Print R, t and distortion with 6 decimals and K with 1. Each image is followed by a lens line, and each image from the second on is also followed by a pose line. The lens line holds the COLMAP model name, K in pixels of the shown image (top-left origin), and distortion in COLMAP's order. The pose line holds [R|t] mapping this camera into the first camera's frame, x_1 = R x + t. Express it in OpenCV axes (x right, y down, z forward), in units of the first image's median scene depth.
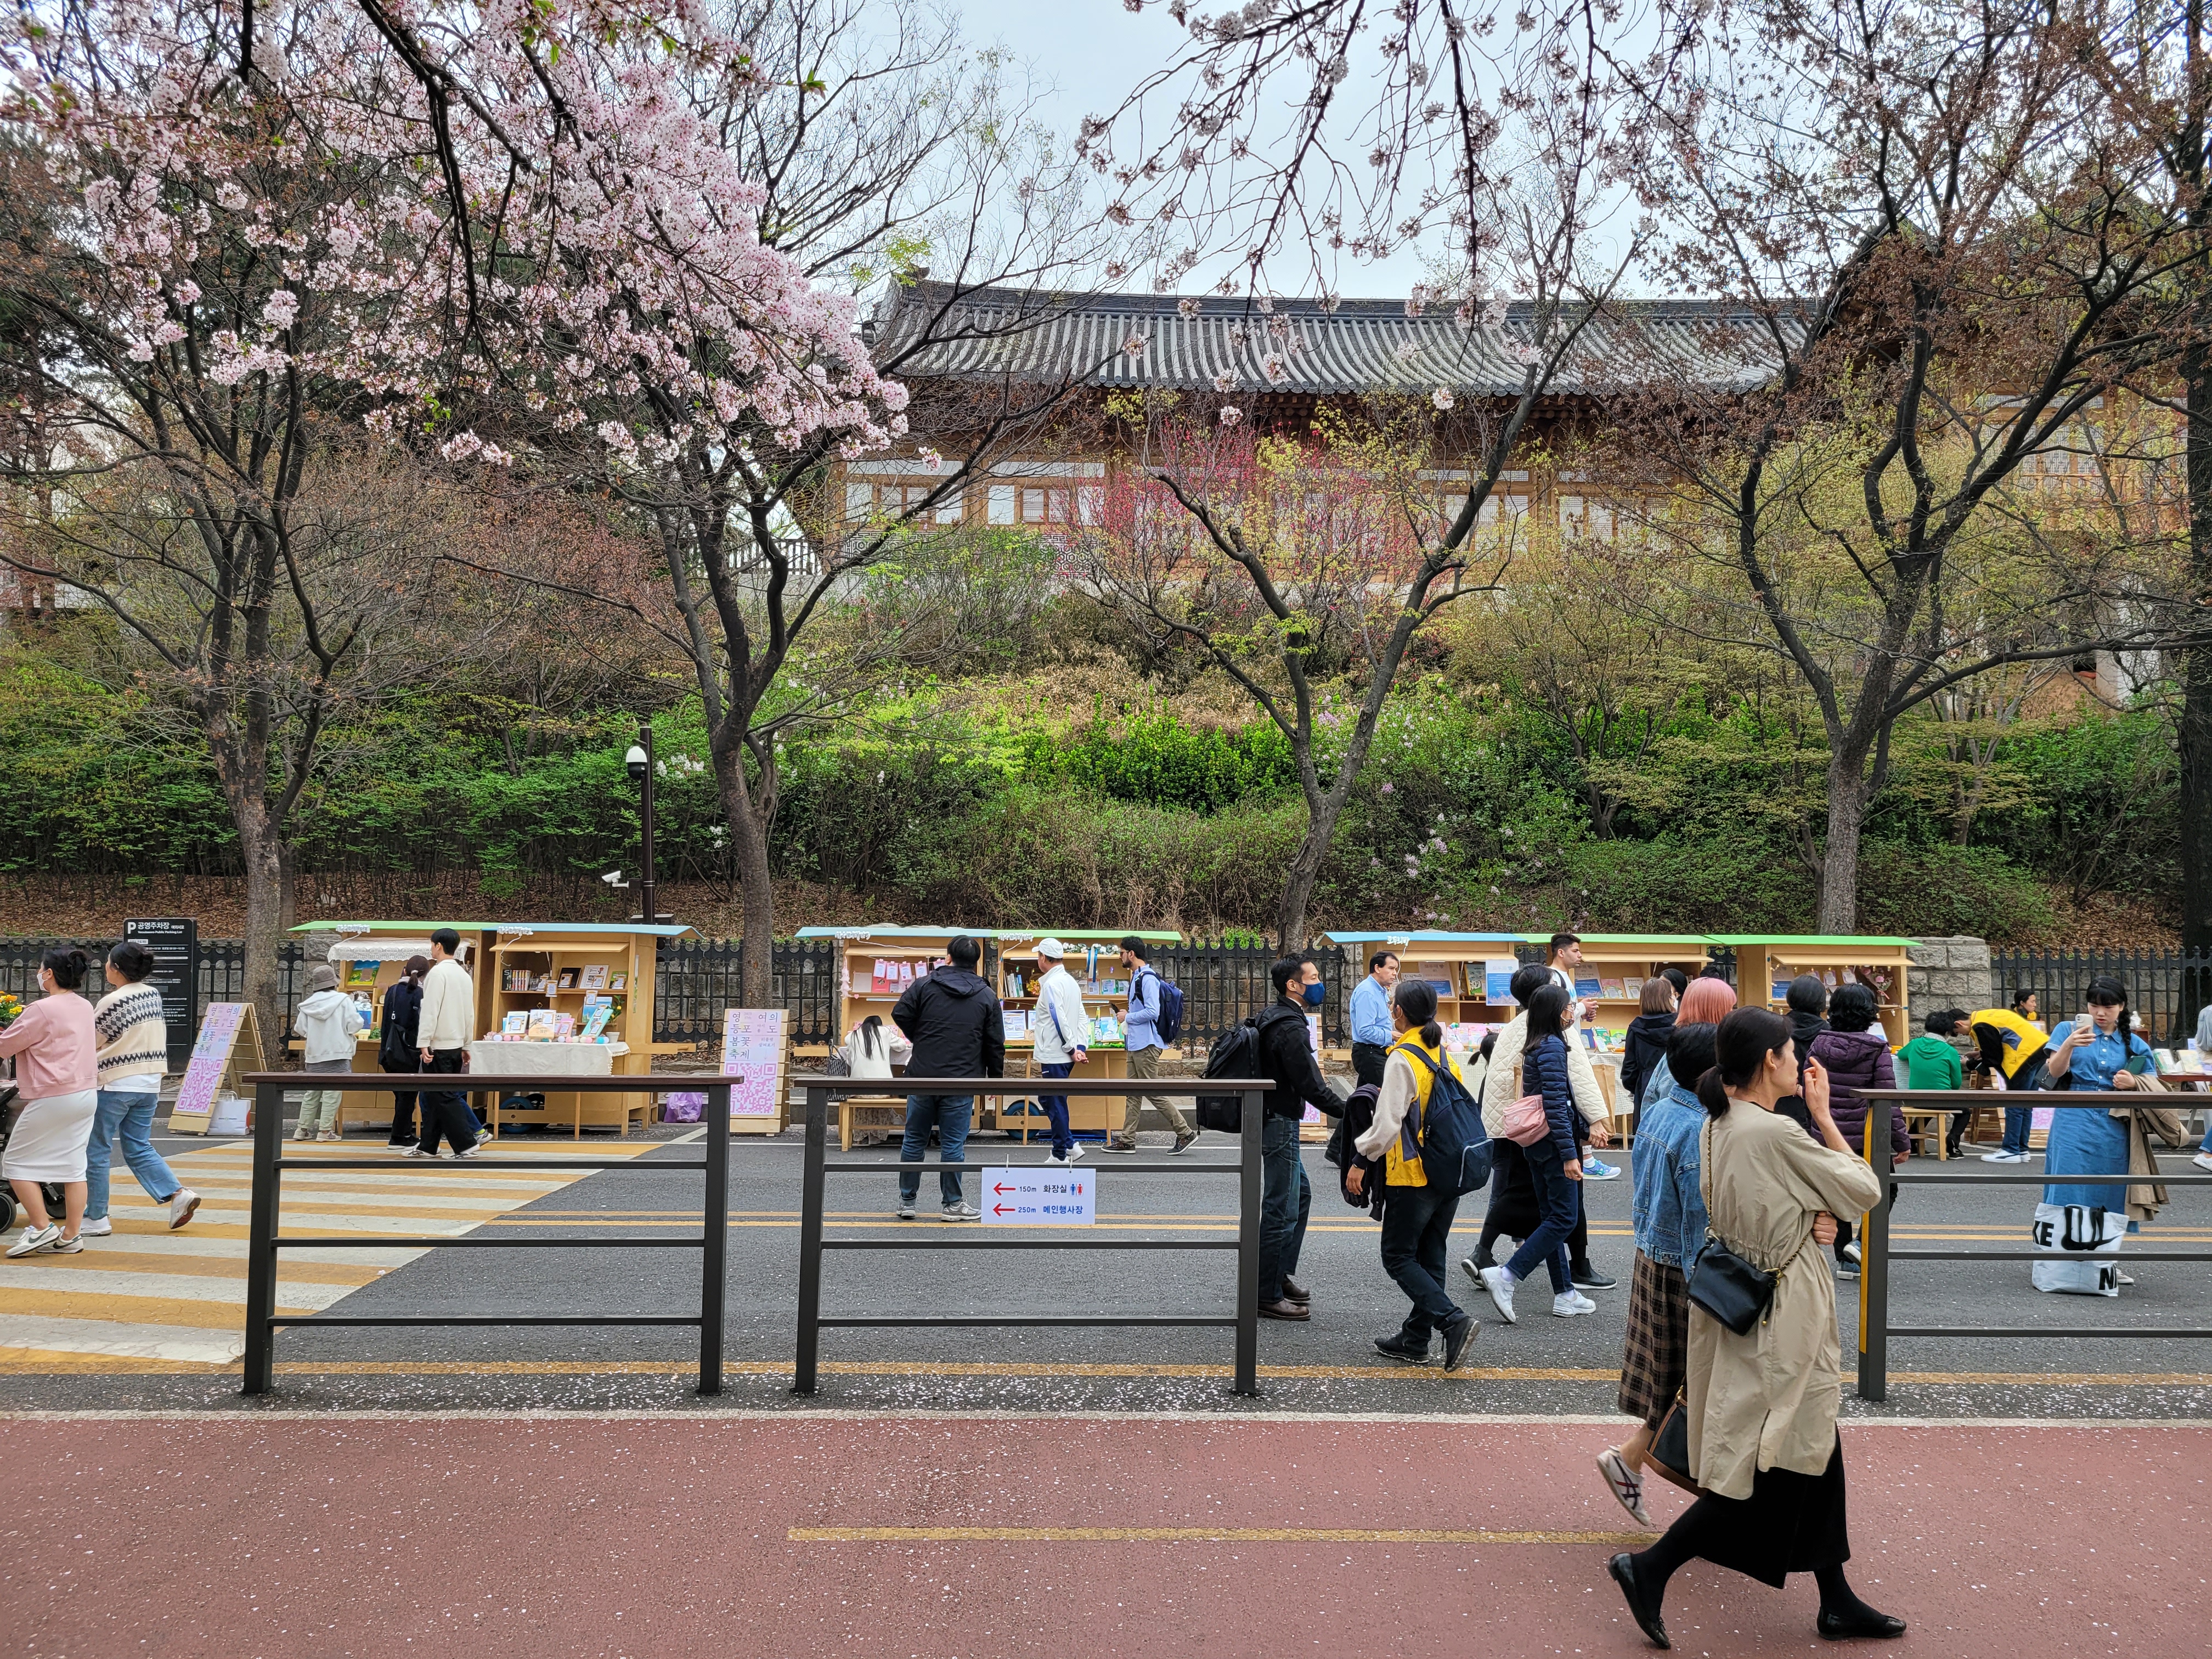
lens RADIAL K [[1638.0, 0, 1093.6], [0, 1638.0, 844.1], [0, 0, 1]] dist [0.065539, -0.053331]
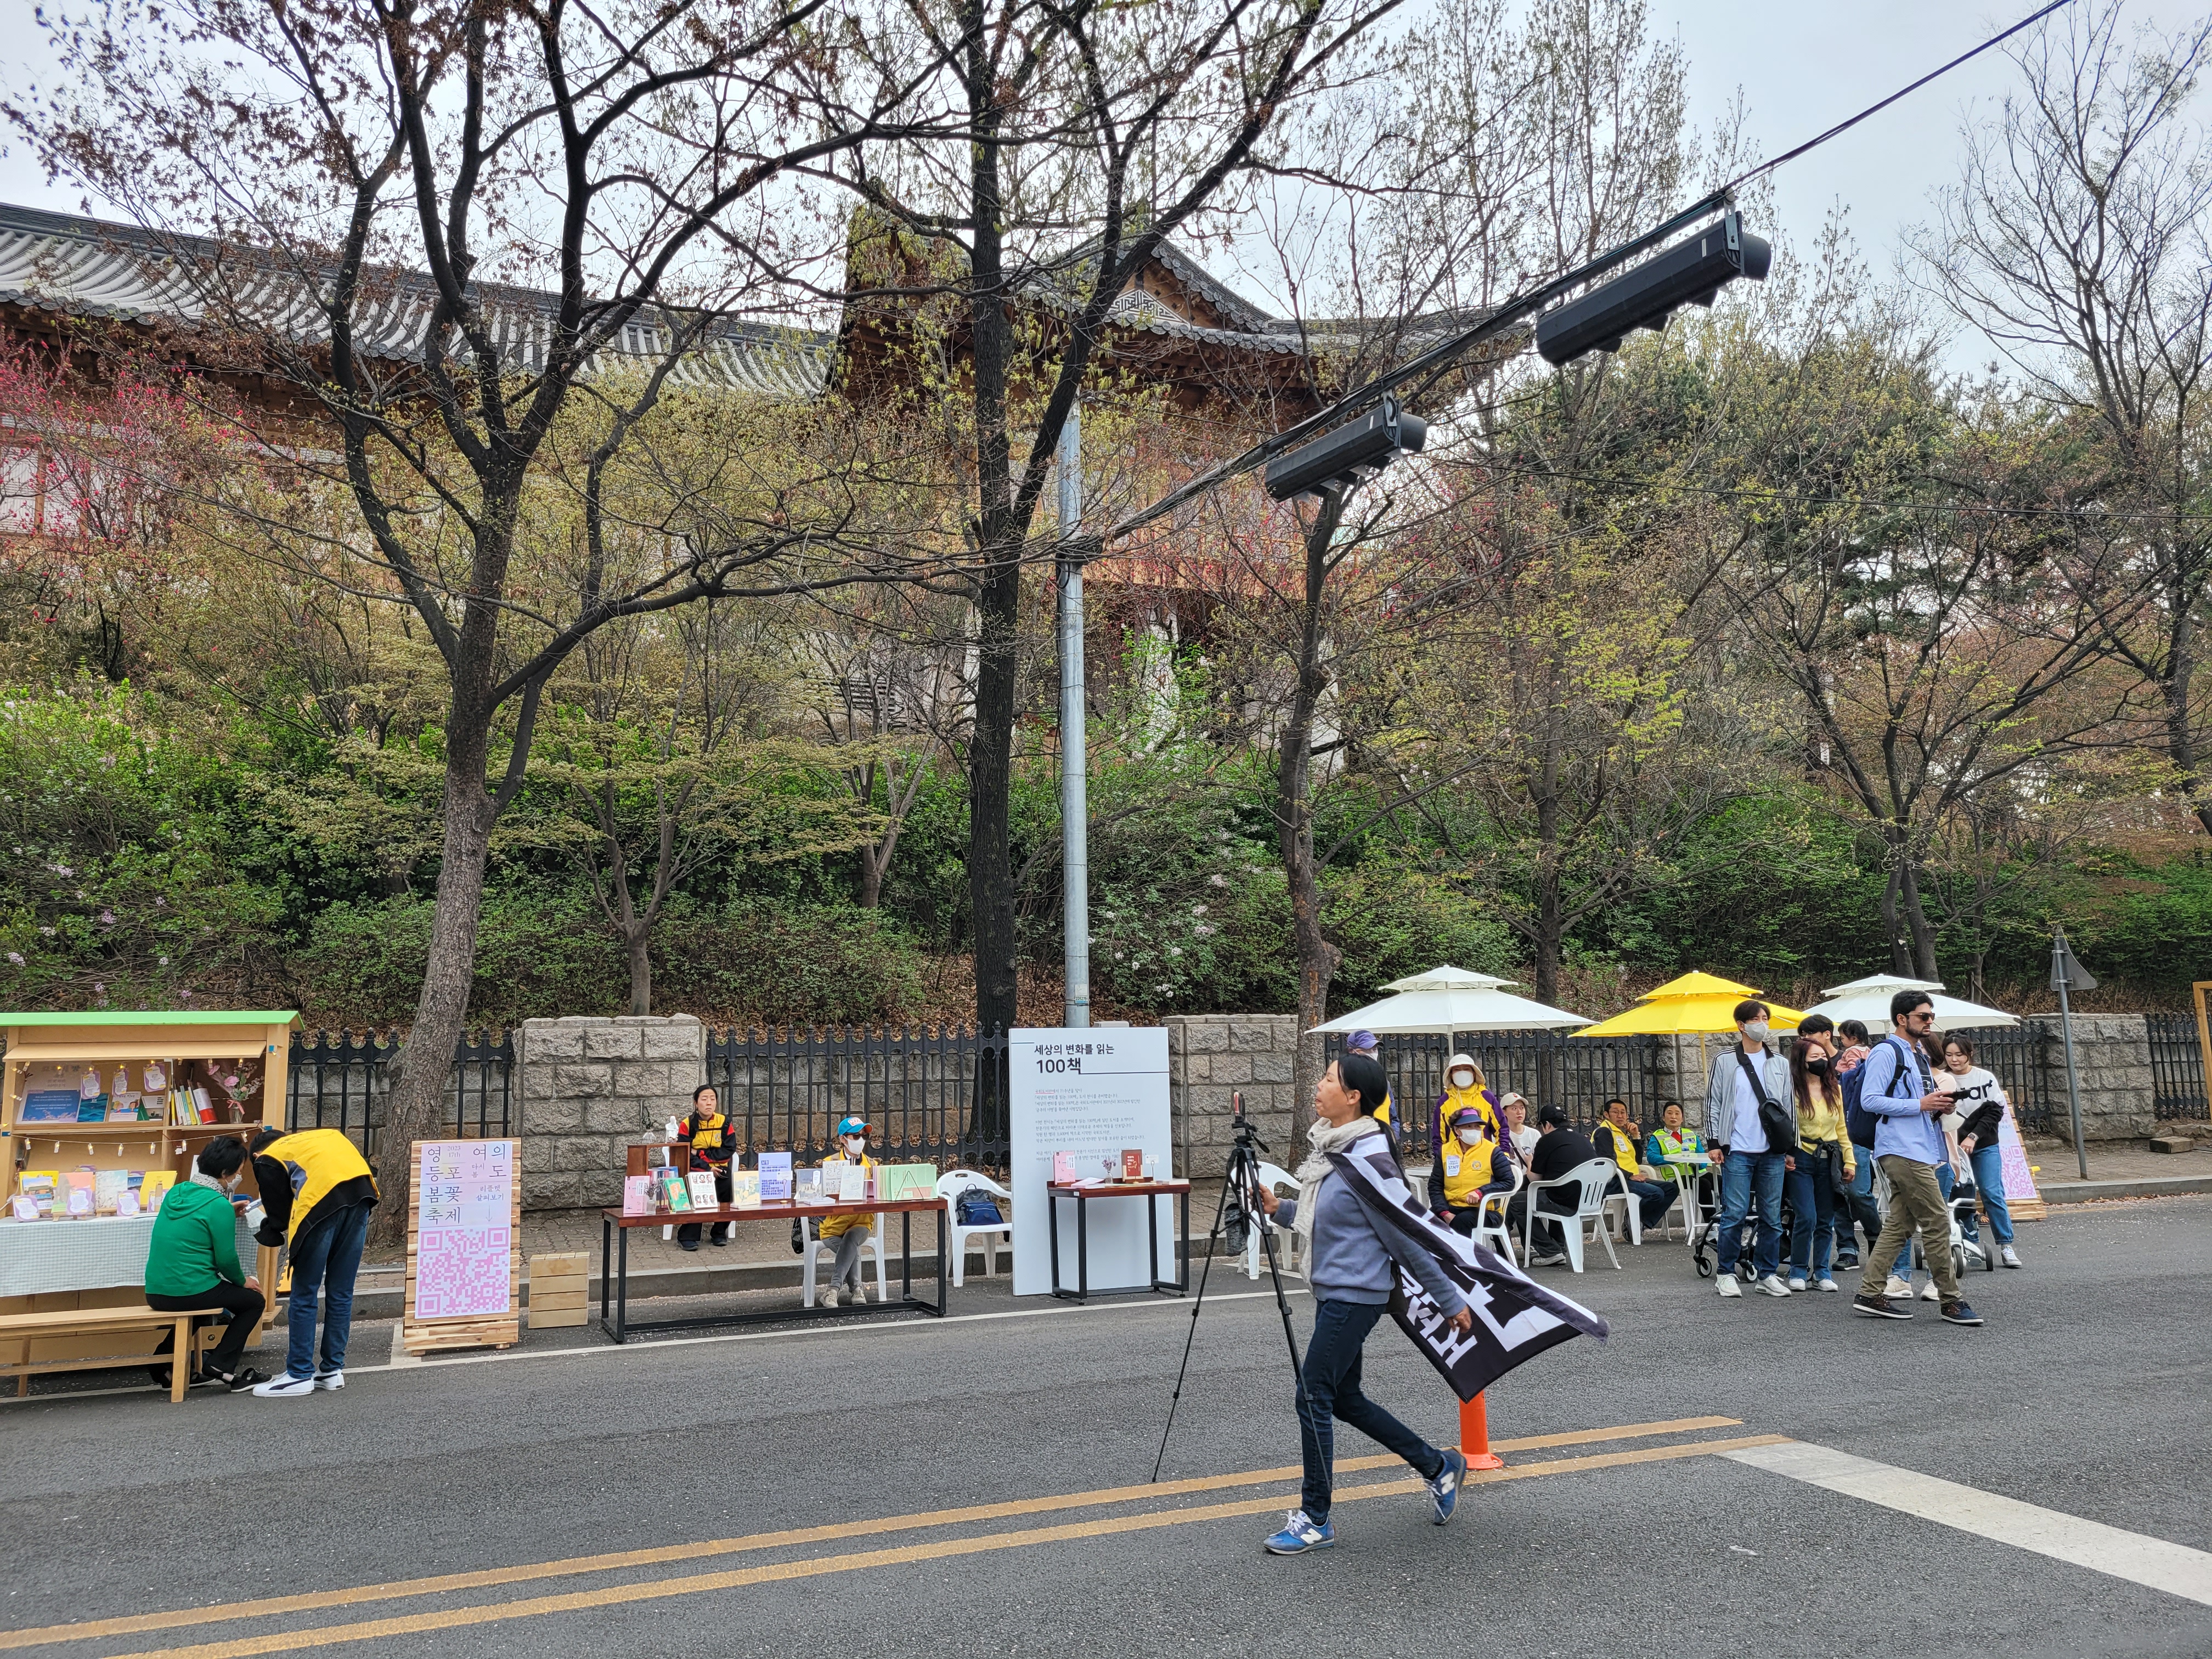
lens RADIAL K [[1638.0, 0, 1093.6], [0, 1638.0, 844.1], [0, 0, 1]] dist [0.065539, -0.053331]
pose [[0.936903, 0.021310, 0.348938, 0.443397], [0.000837, 0.998001, -0.063197, 0.027144], [-0.349587, 0.059502, 0.935012, 0.256704]]
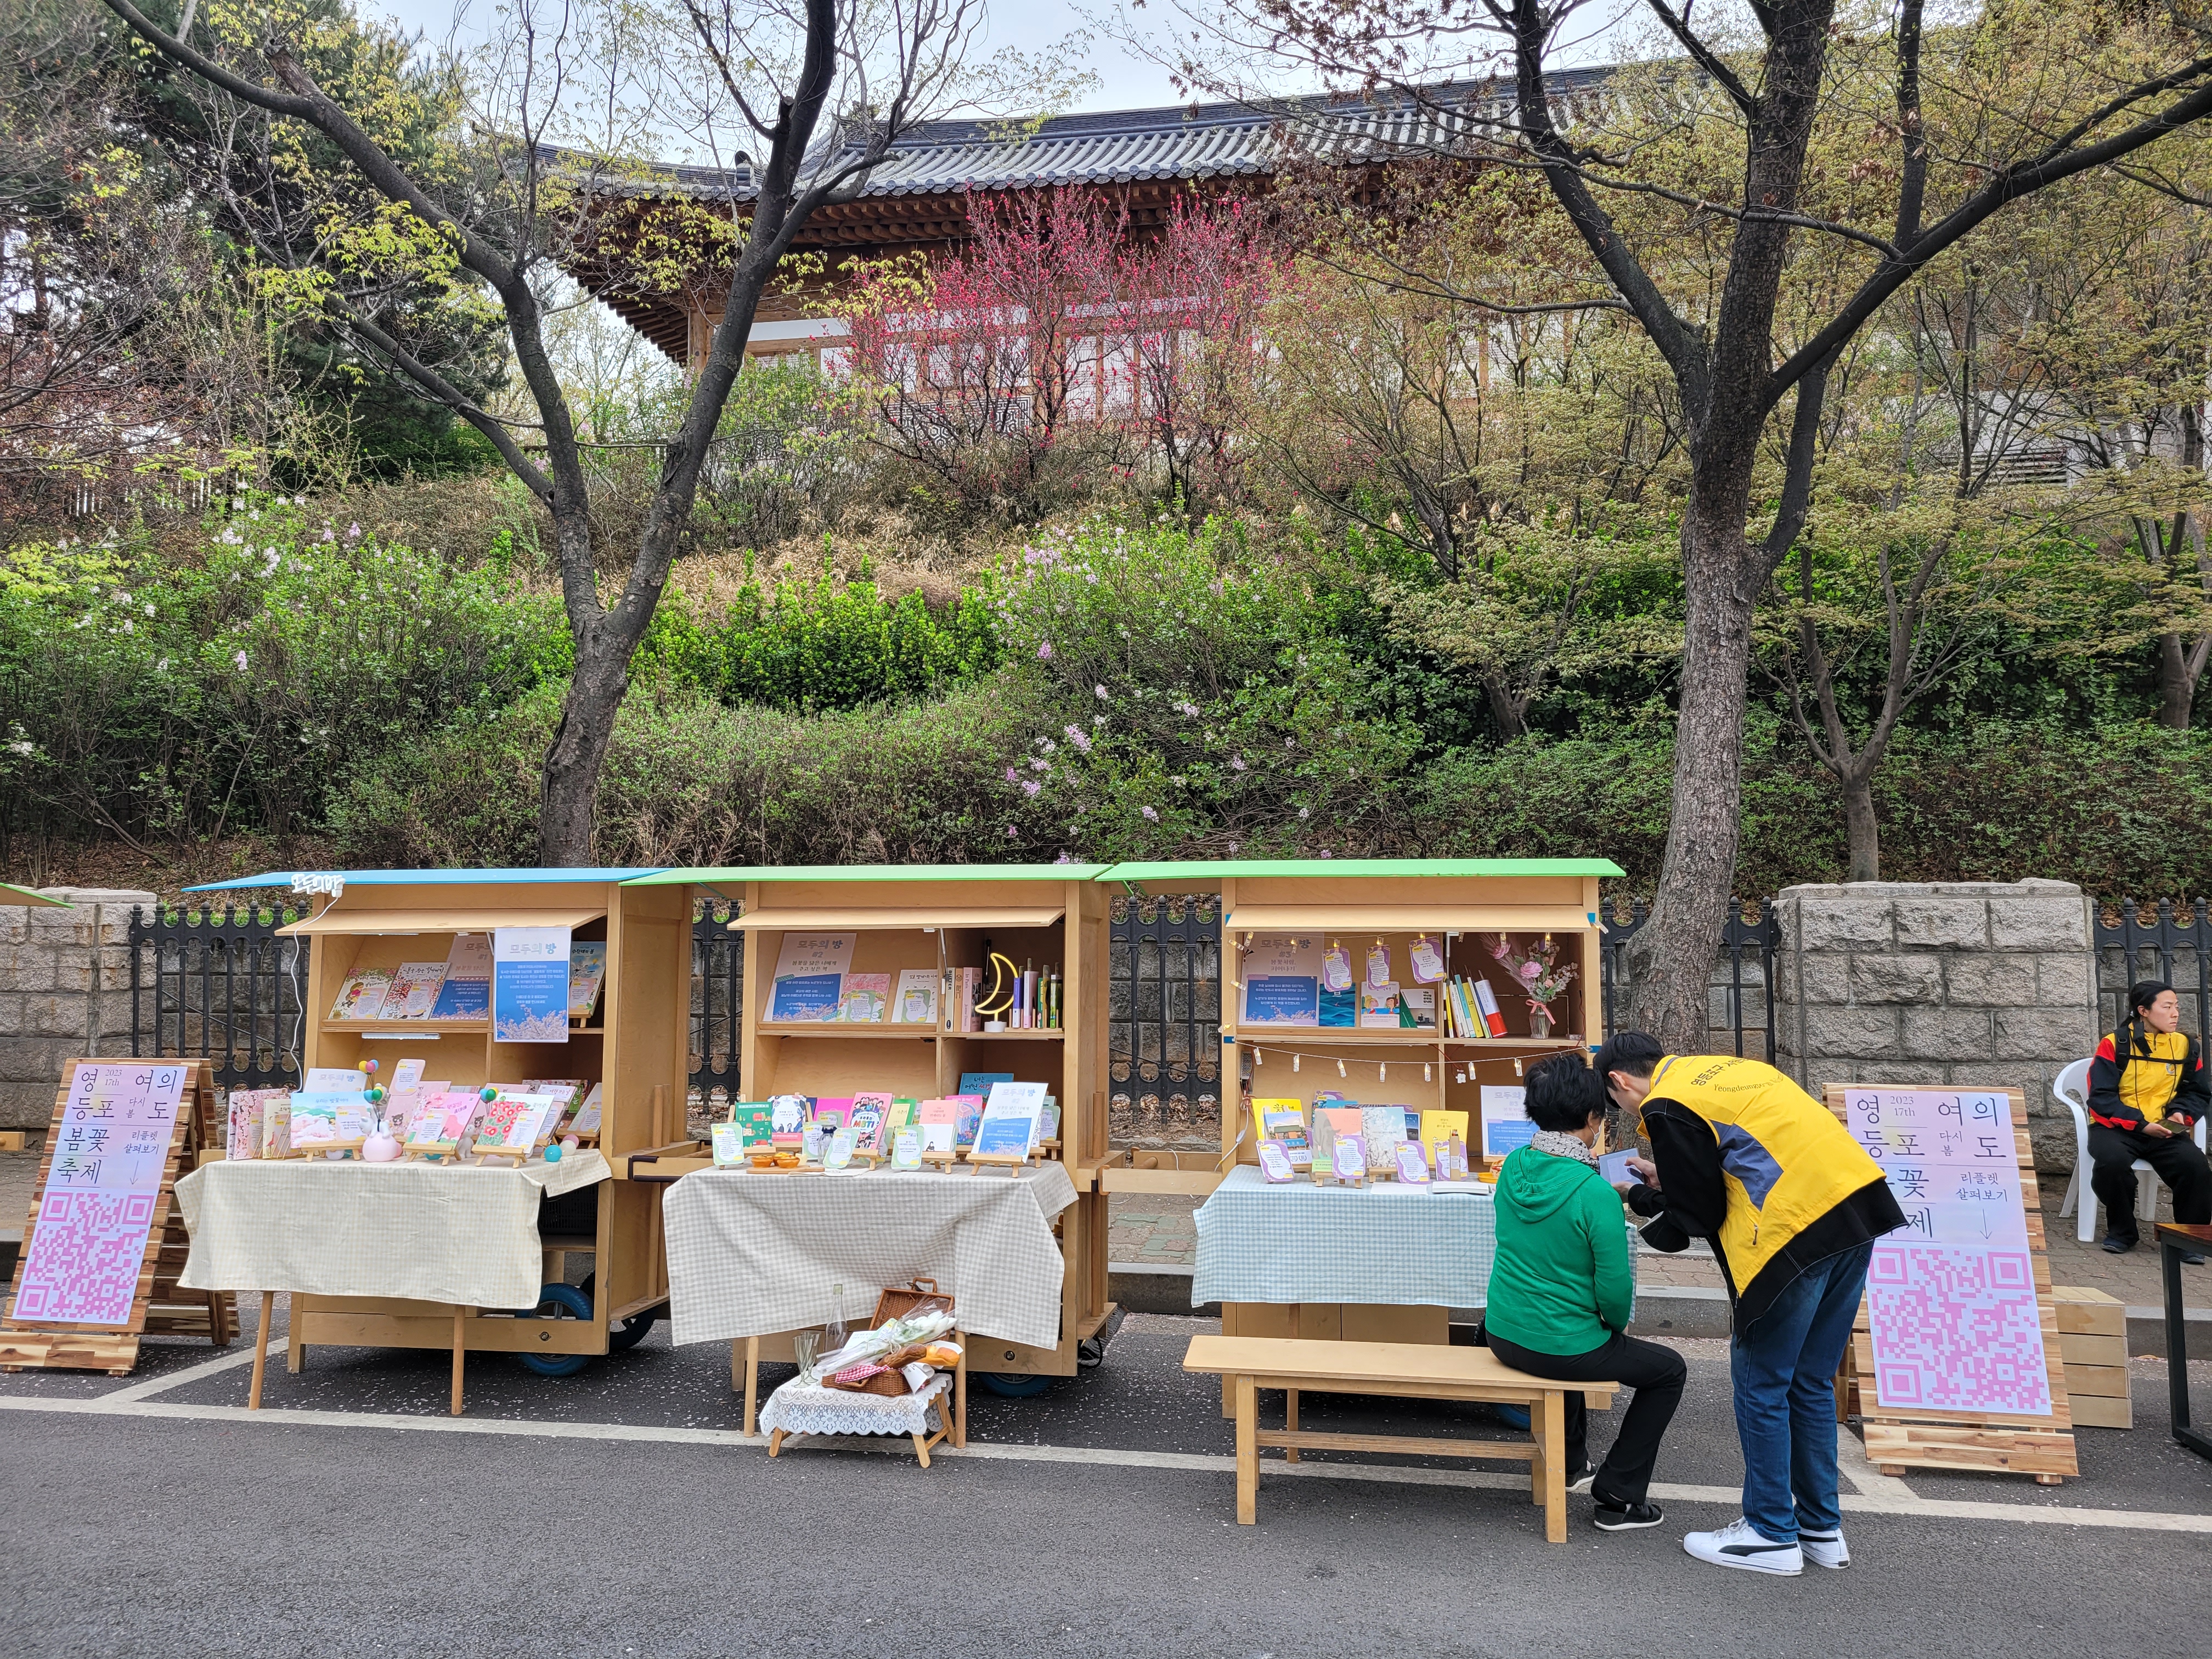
lens RADIAL K [[1638.0, 0, 1093.6], [0, 1638.0, 844.1], [0, 0, 1]] dist [0.065539, -0.053331]
pose [[0.979585, -0.019242, -0.200108, 0.361571], [0.019543, 0.999809, -0.000472, 0.041374], [0.200079, -0.003448, 0.979774, 0.496492]]
